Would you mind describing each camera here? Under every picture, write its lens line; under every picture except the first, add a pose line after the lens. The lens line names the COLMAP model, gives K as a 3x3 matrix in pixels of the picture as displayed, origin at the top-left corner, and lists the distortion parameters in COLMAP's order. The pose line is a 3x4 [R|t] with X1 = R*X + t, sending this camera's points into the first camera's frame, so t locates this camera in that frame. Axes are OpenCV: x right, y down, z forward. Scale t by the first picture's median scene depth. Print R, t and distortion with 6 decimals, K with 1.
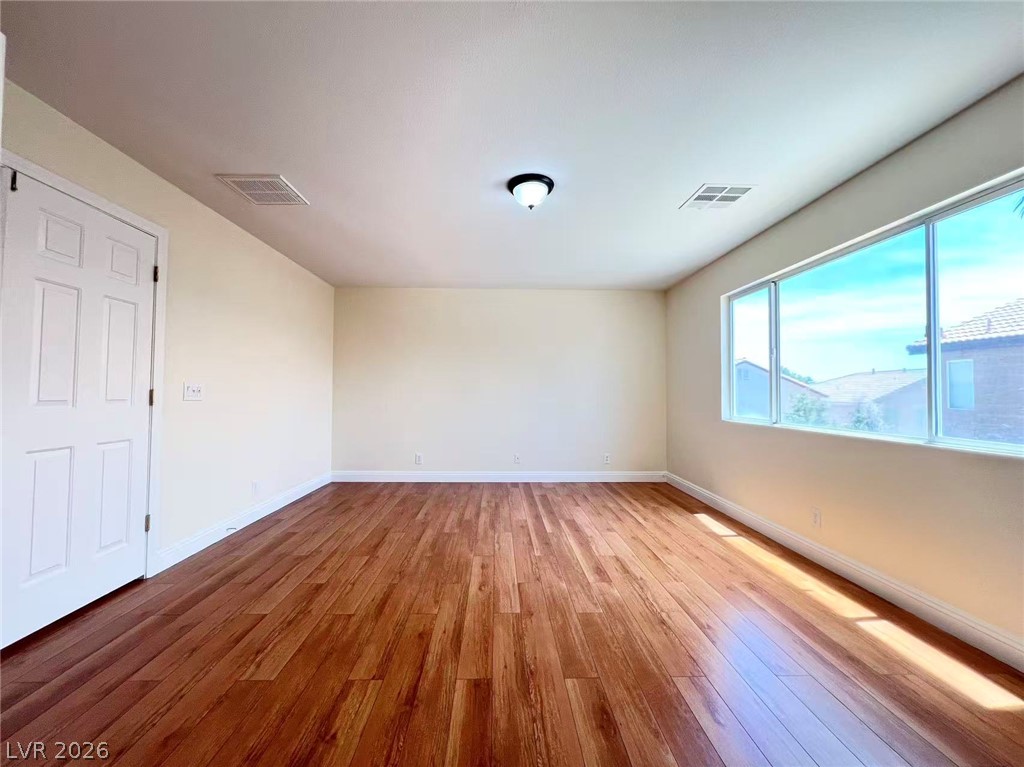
lens RADIAL K [[410.6, 0, 512.1], [0, 410.6, 383.0], [0, 0, 1]] dist [0.003950, 0.000050]
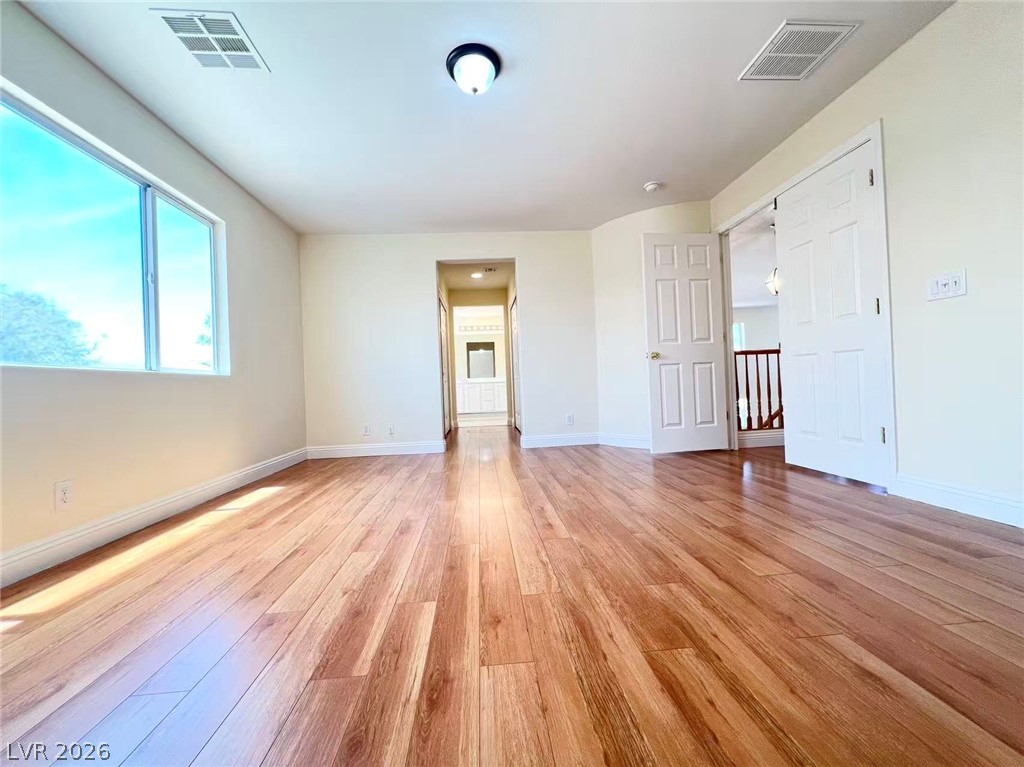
lens RADIAL K [[410.6, 0, 509.9], [0, 410.6, 382.3], [0, 0, 1]] dist [0.003950, 0.000050]
pose [[-0.998750, 0.033181, -0.037387, 0.023706], [0.034348, 0.998929, -0.031015, 0.184429], [0.036318, -0.032260, -0.998819, 1.665622]]
